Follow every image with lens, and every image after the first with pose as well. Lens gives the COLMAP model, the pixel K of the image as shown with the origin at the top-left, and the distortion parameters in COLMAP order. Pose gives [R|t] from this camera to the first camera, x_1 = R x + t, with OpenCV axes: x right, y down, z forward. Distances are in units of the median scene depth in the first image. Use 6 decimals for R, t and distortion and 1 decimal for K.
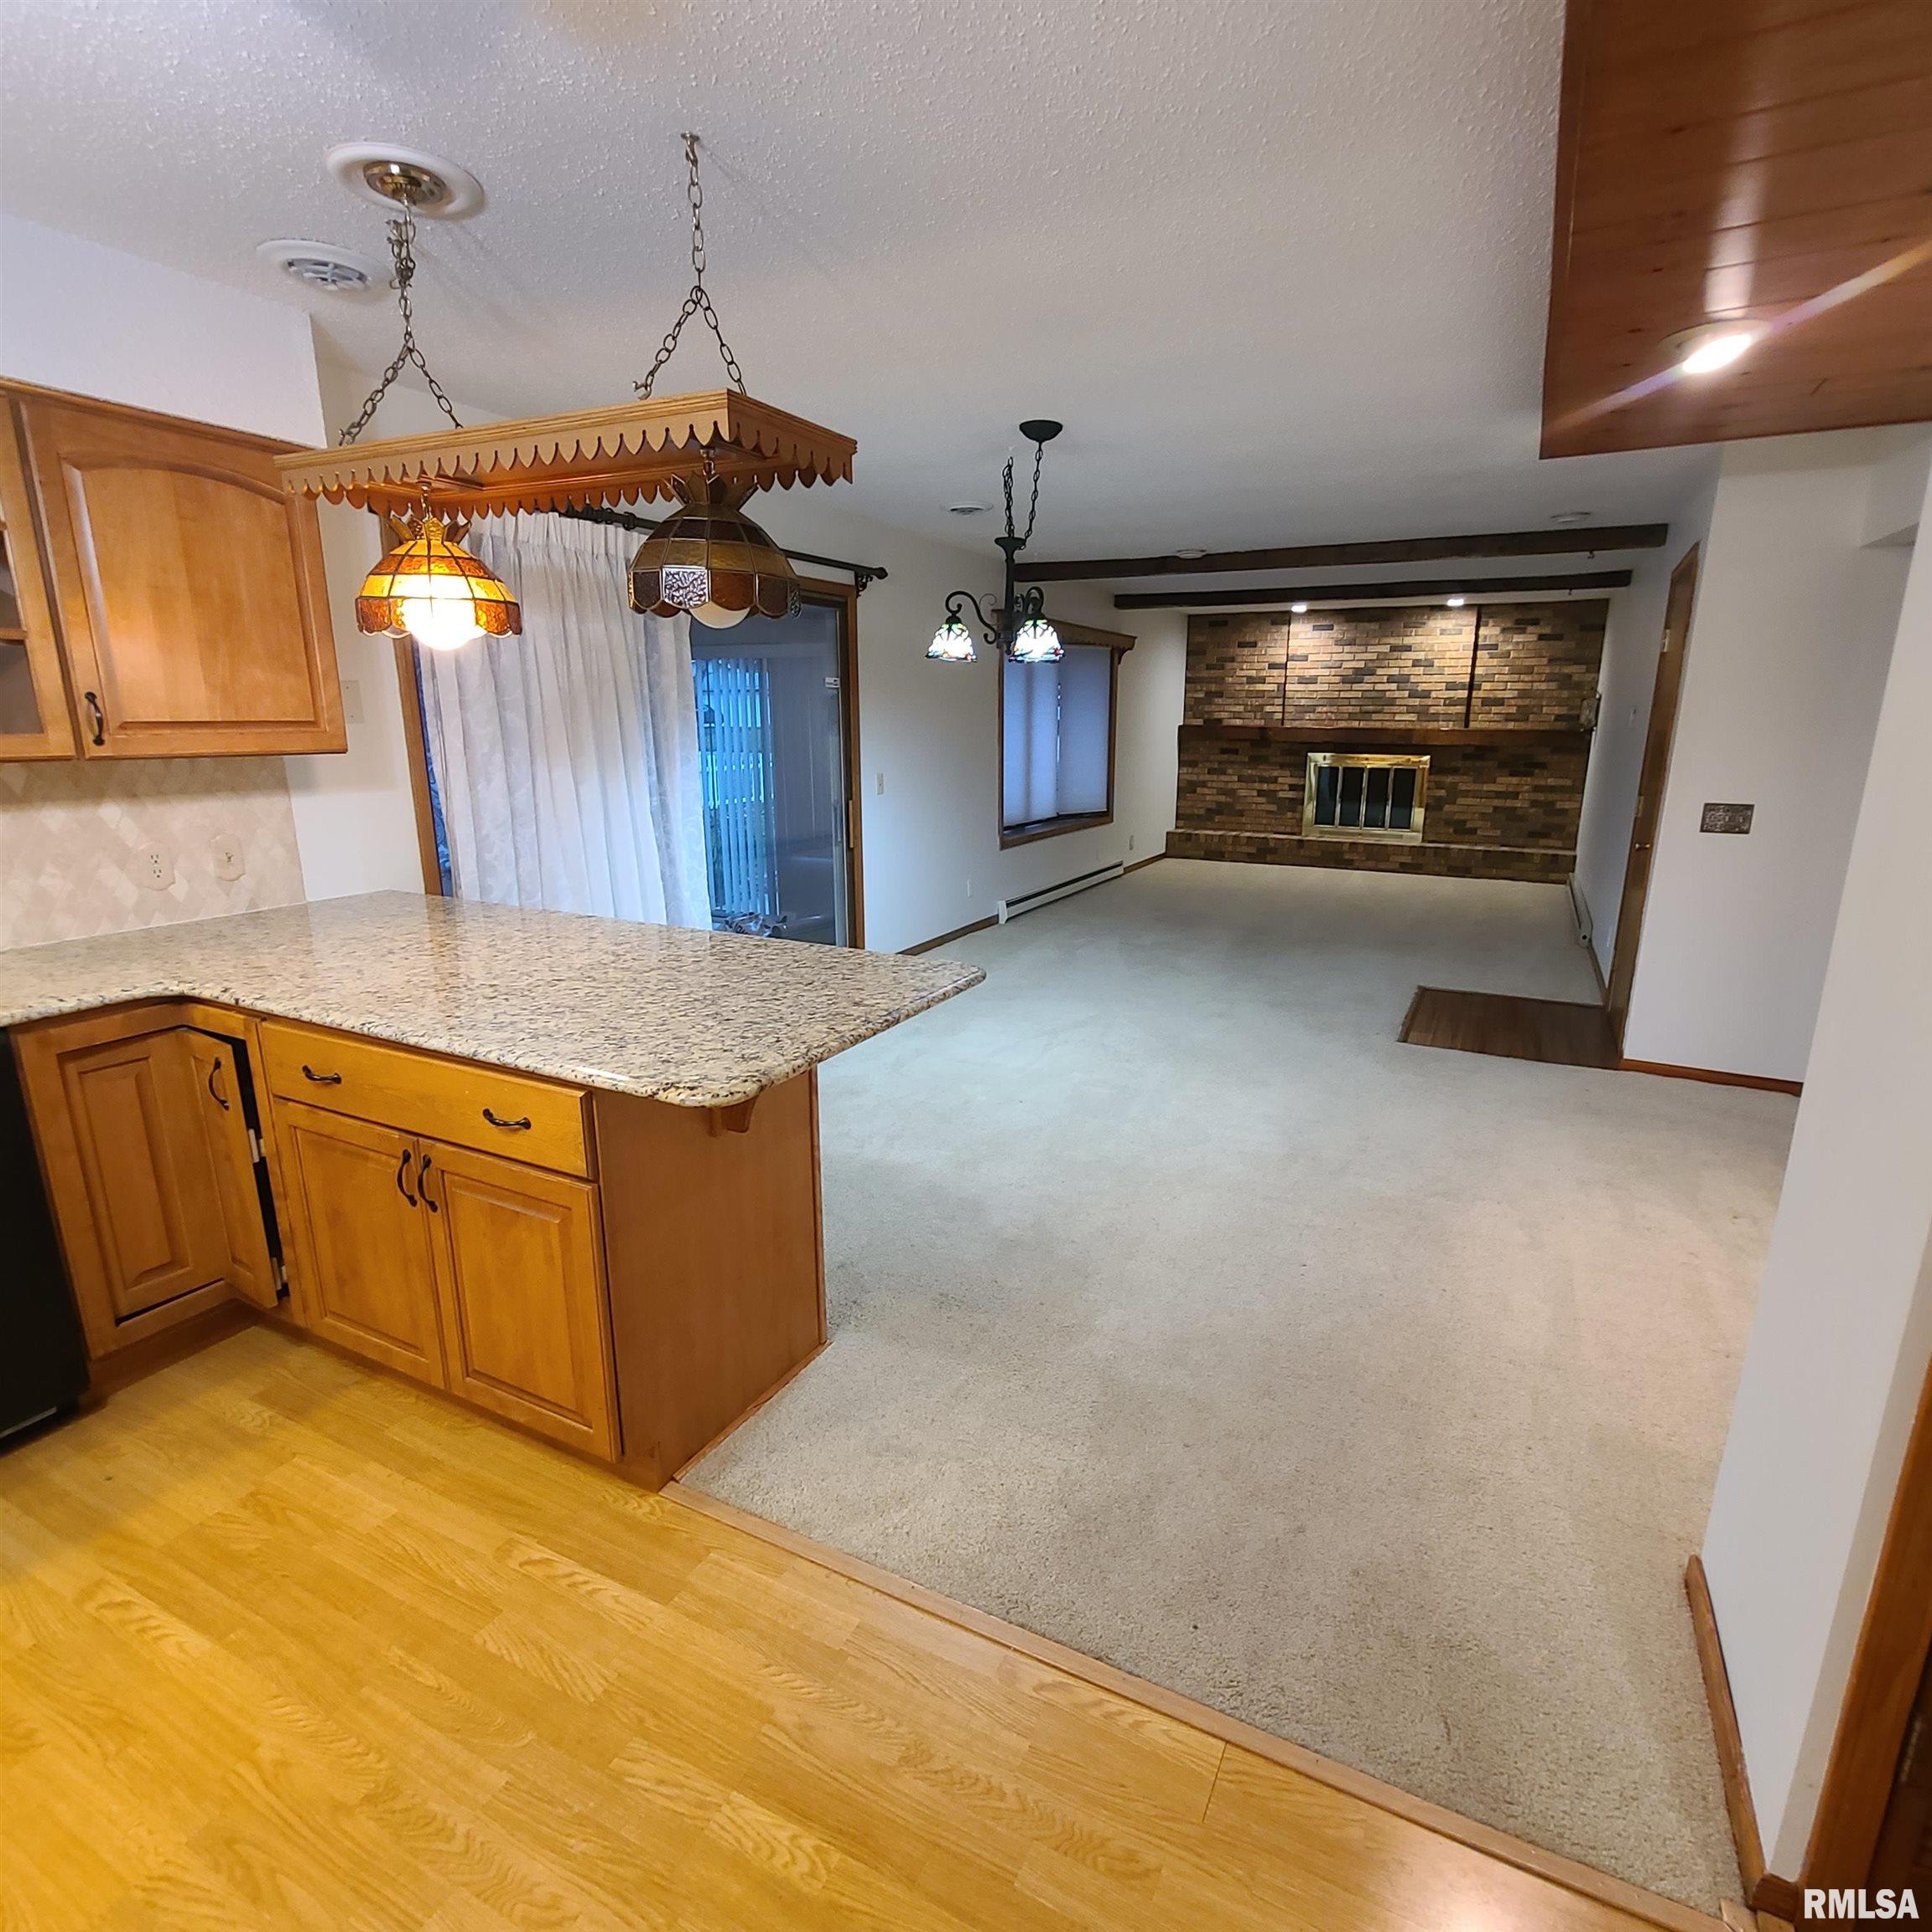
lens RADIAL K [[1044.8, 0, 982.4], [0, 1044.8, 971.8], [0, 0, 1]] dist [0.001862, -0.001501]
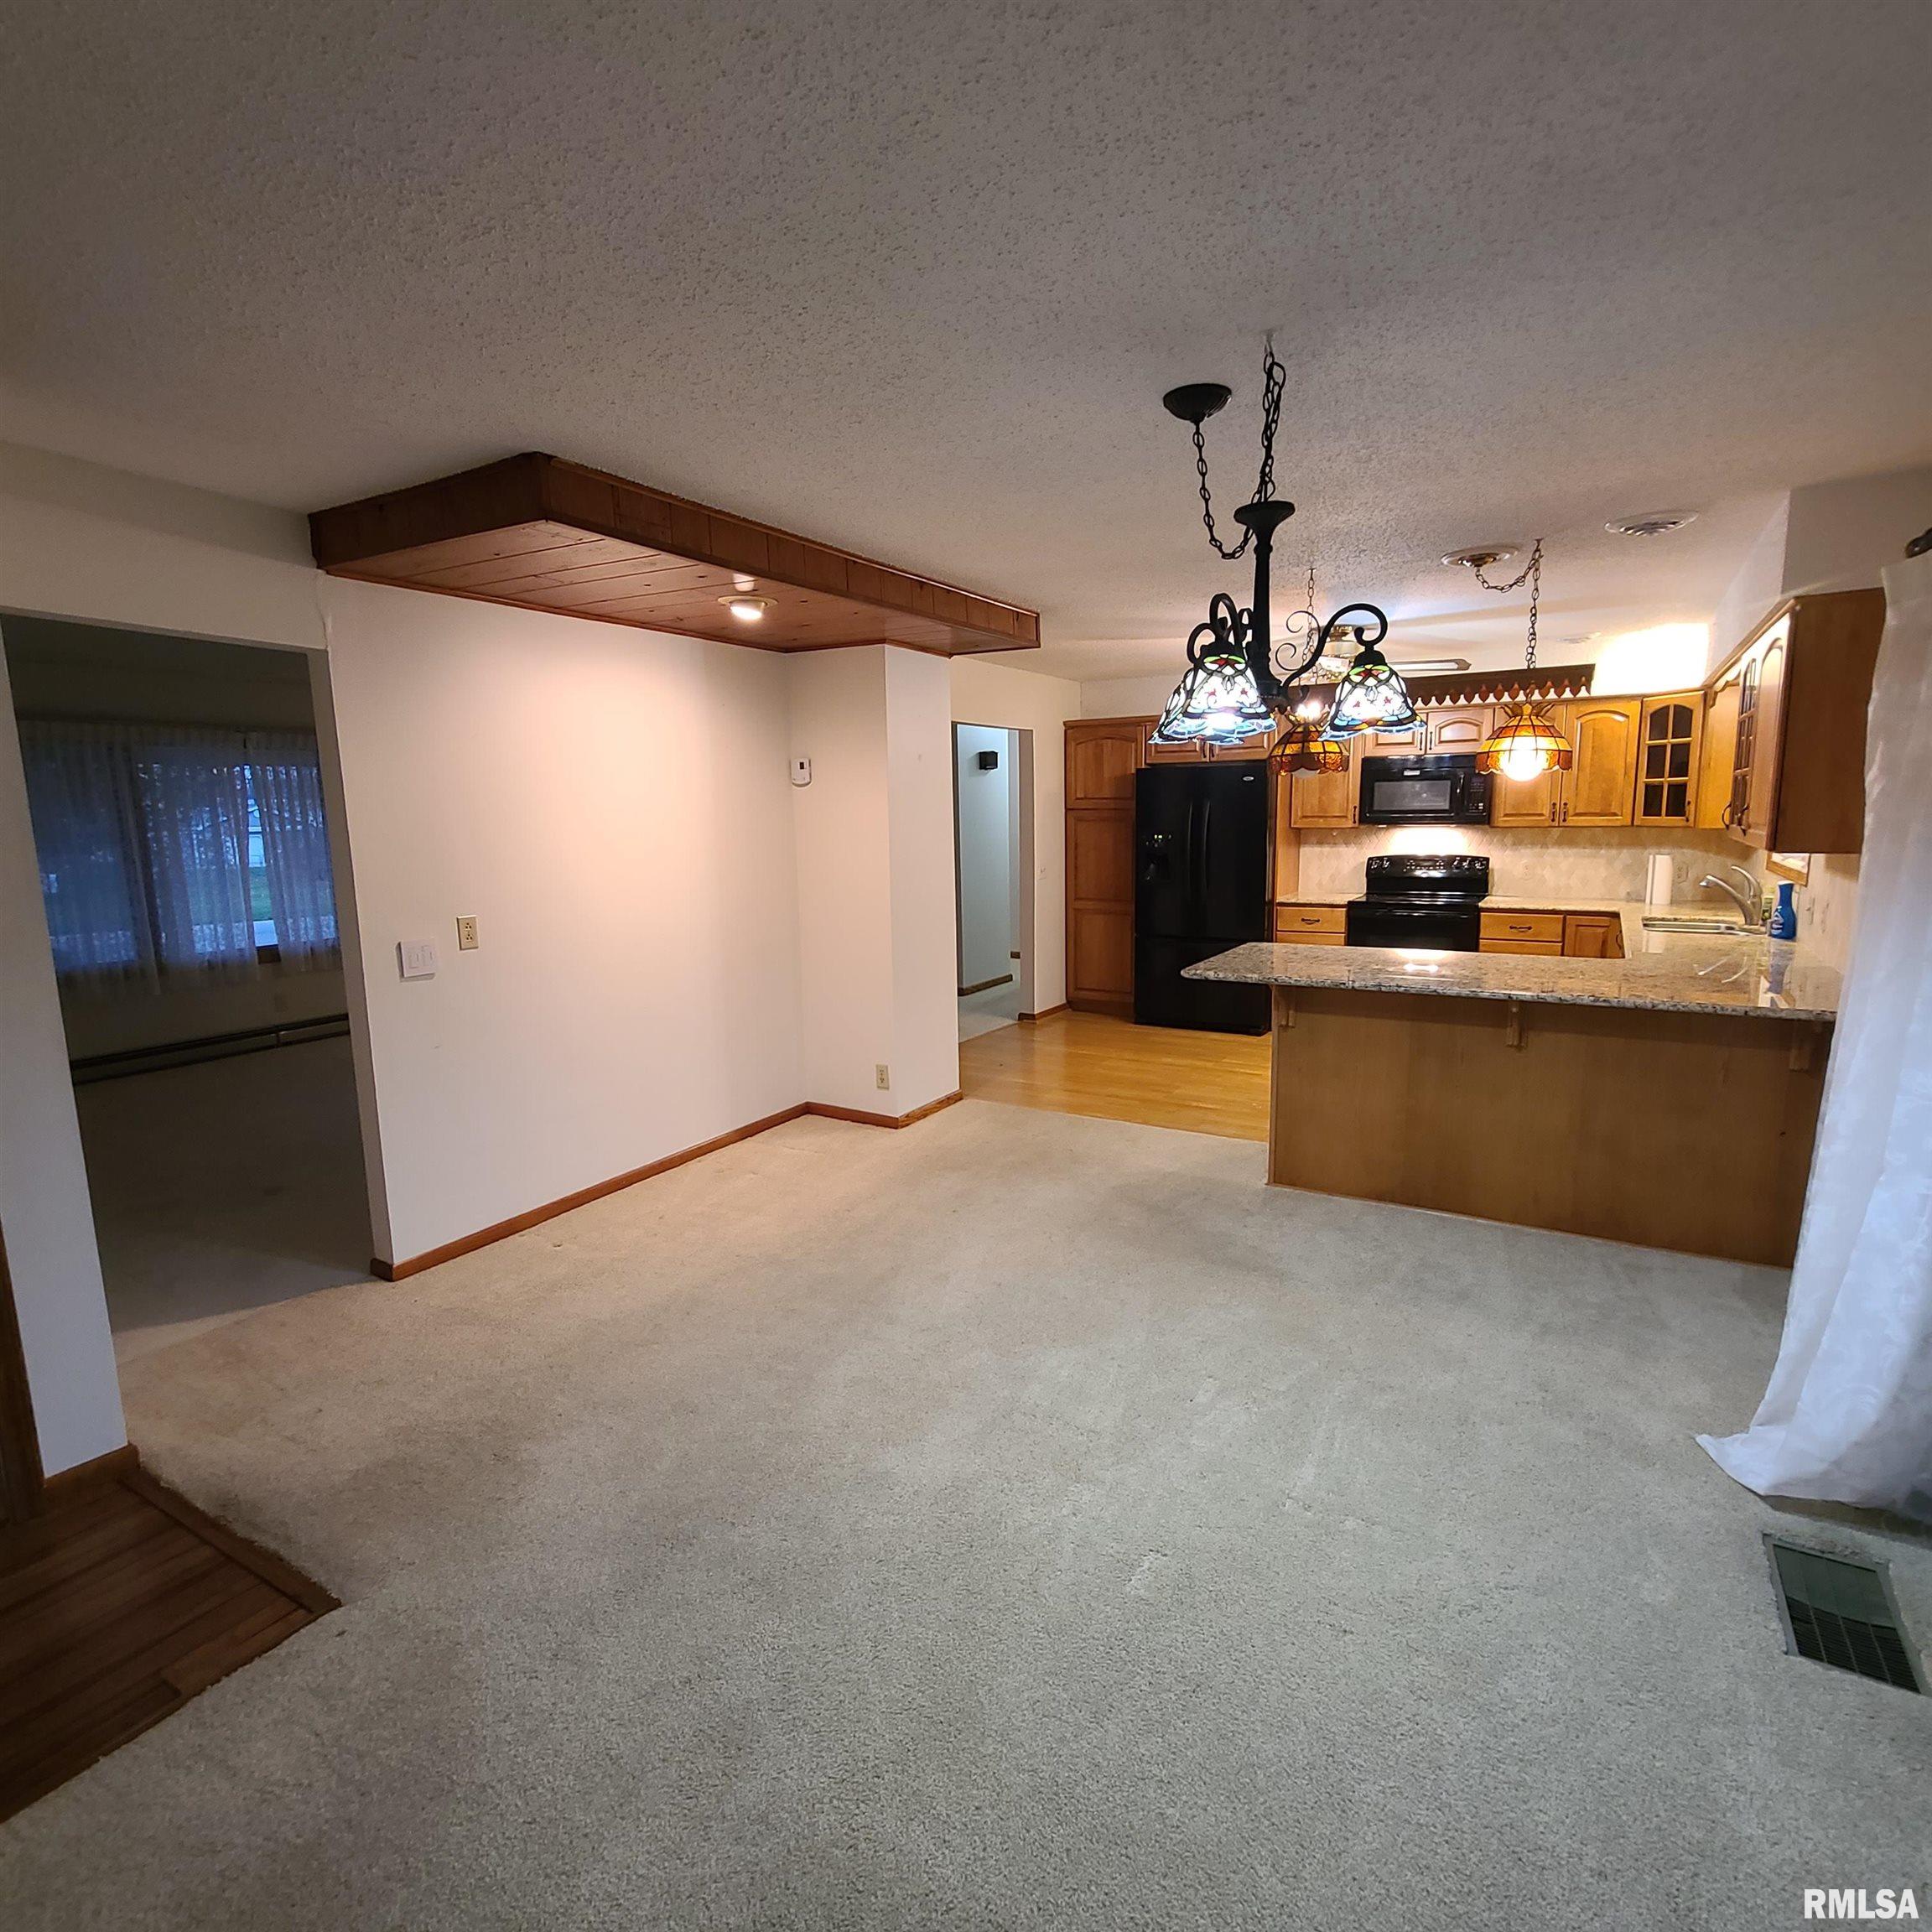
lens RADIAL K [[1044.6, 0, 984.3], [0, 1044.6, 969.5], [0, 0, 1]] dist [0.001018, -0.001152]
pose [[-0.998280, 0.001365, 0.058611, 0.233509], [0.024114, 0.920806, 0.389274, -0.702173], [-0.053438, 0.390017, -0.919256, 2.701100]]
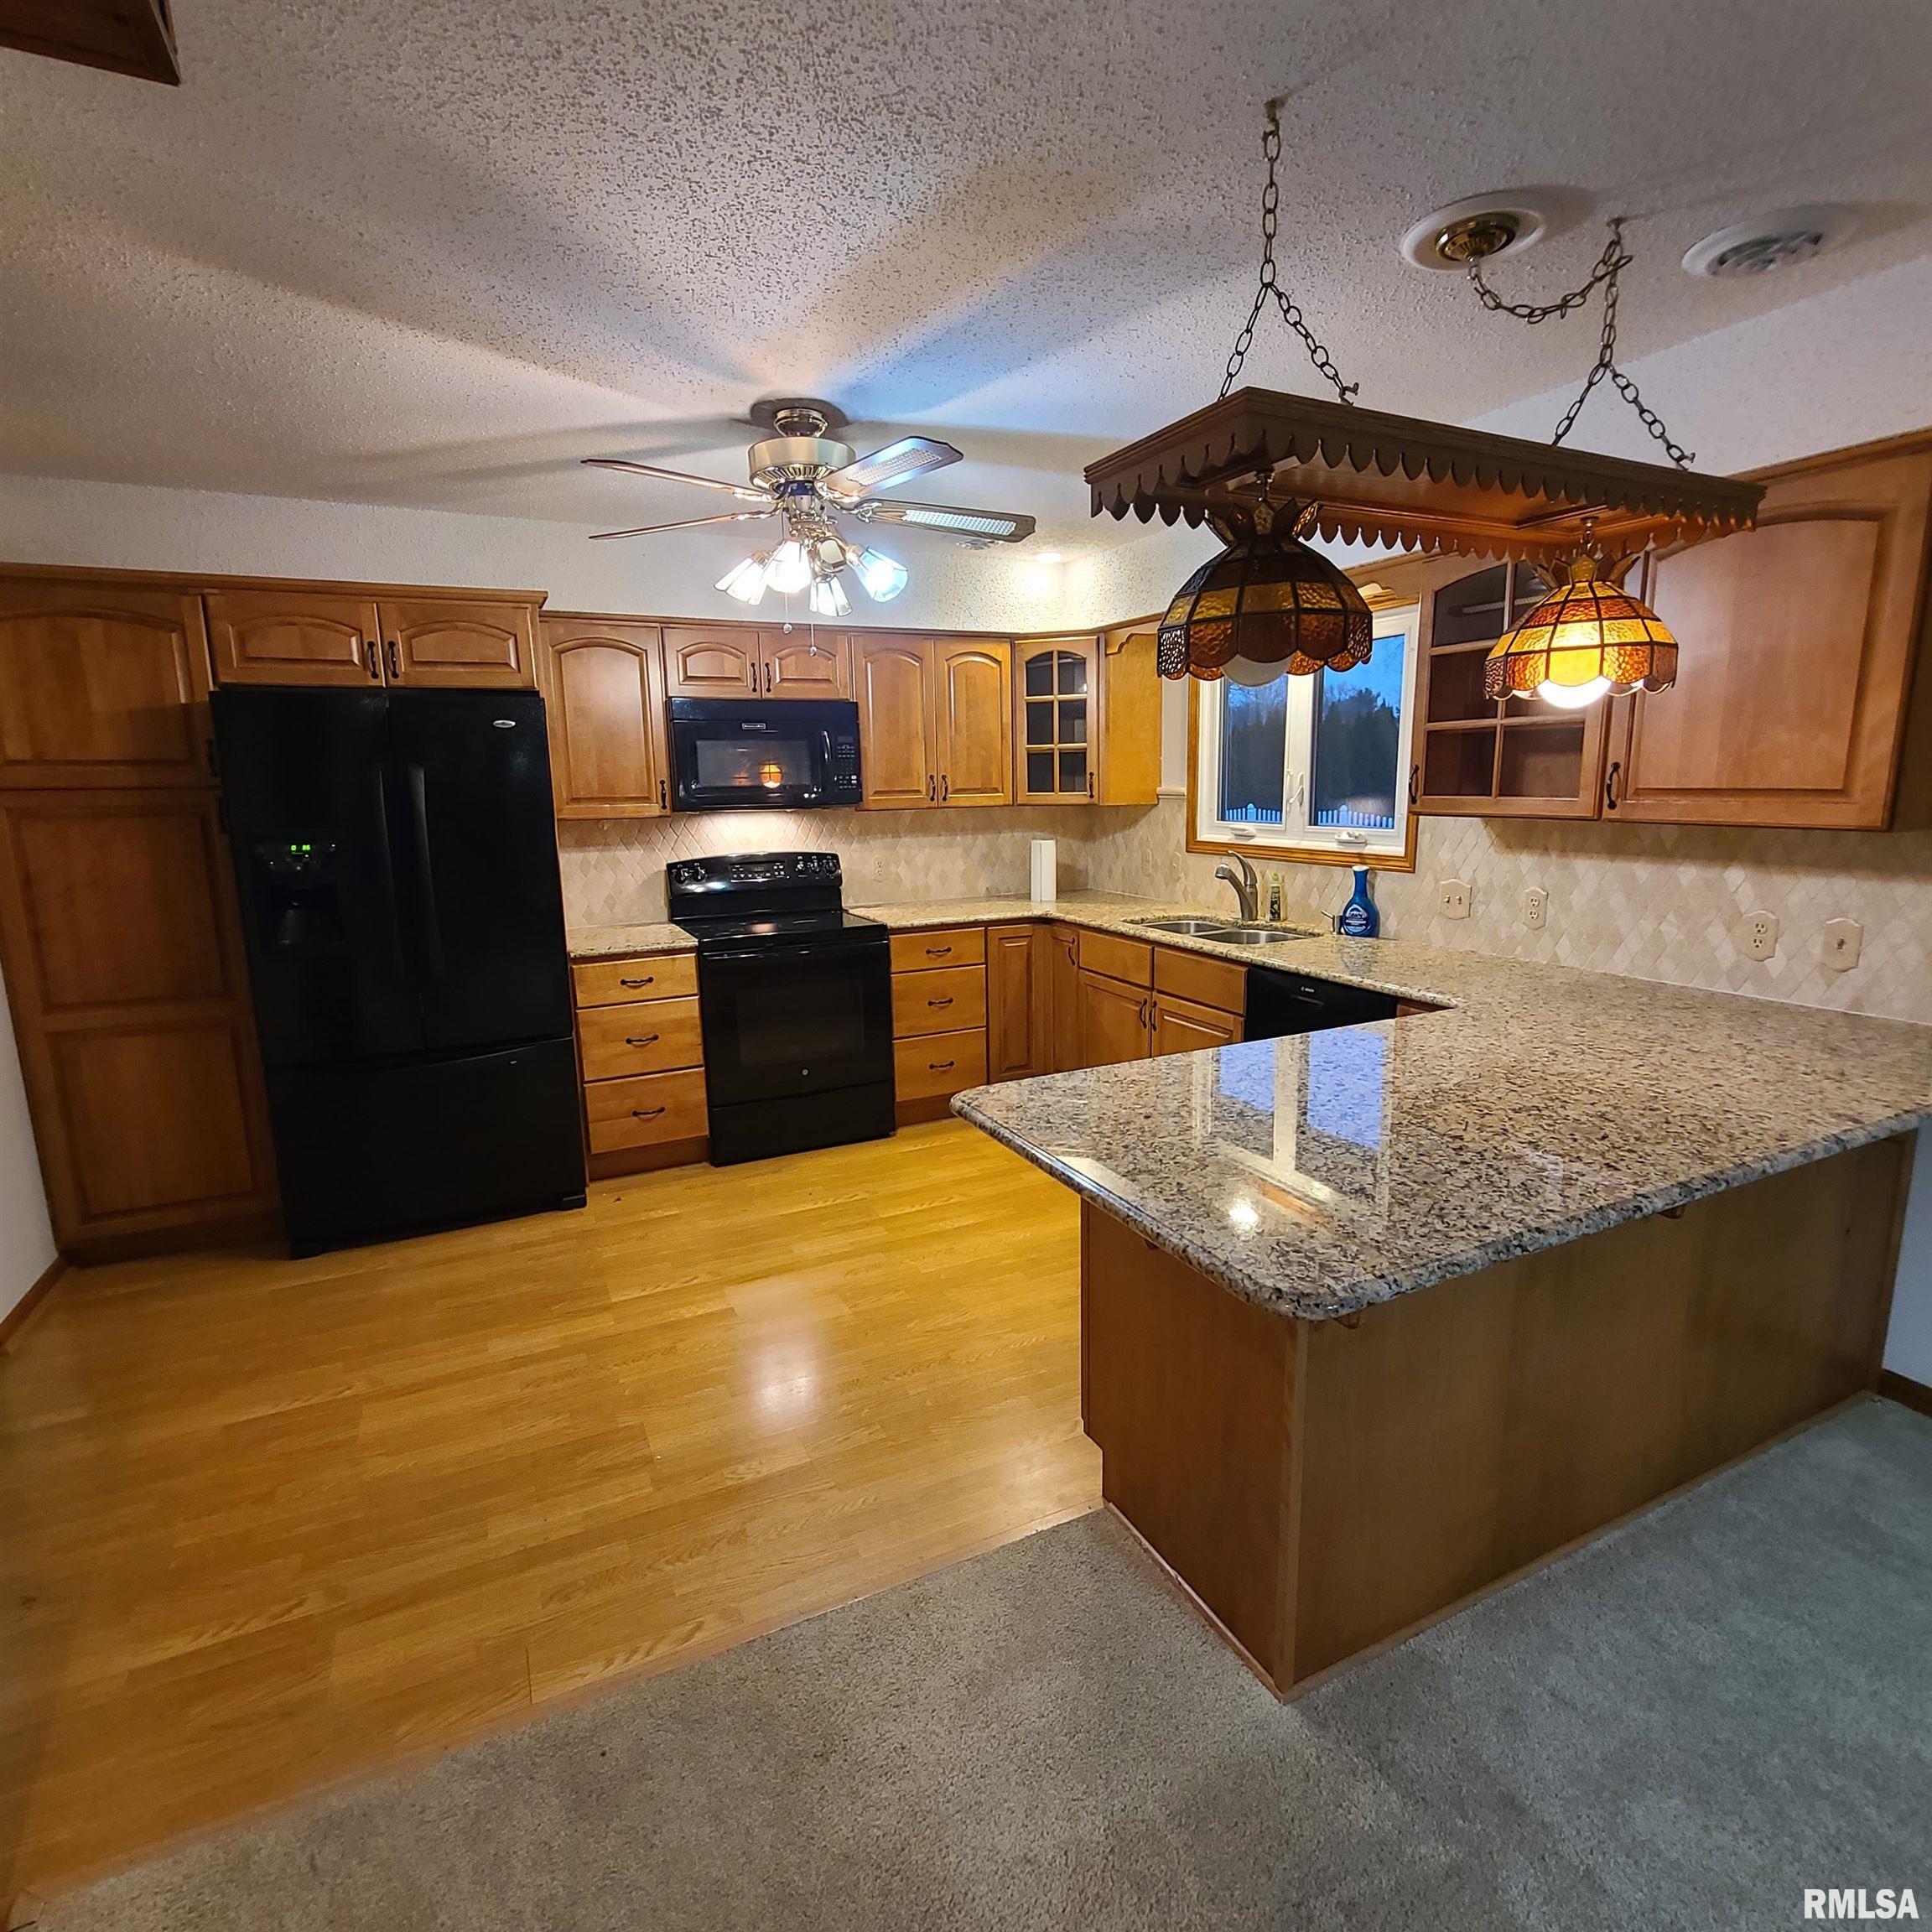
lens RADIAL K [[1044.6, 0, 984.3], [0, 1044.6, 969.5], [0, 0, 1]] dist [0.001018, -0.001152]
pose [[-0.597137, 0.150296, -0.787933, 0.480177], [-0.181780, 0.931378, 0.315421, -0.296868], [0.781270, 0.331580, -0.528840, 1.161627]]
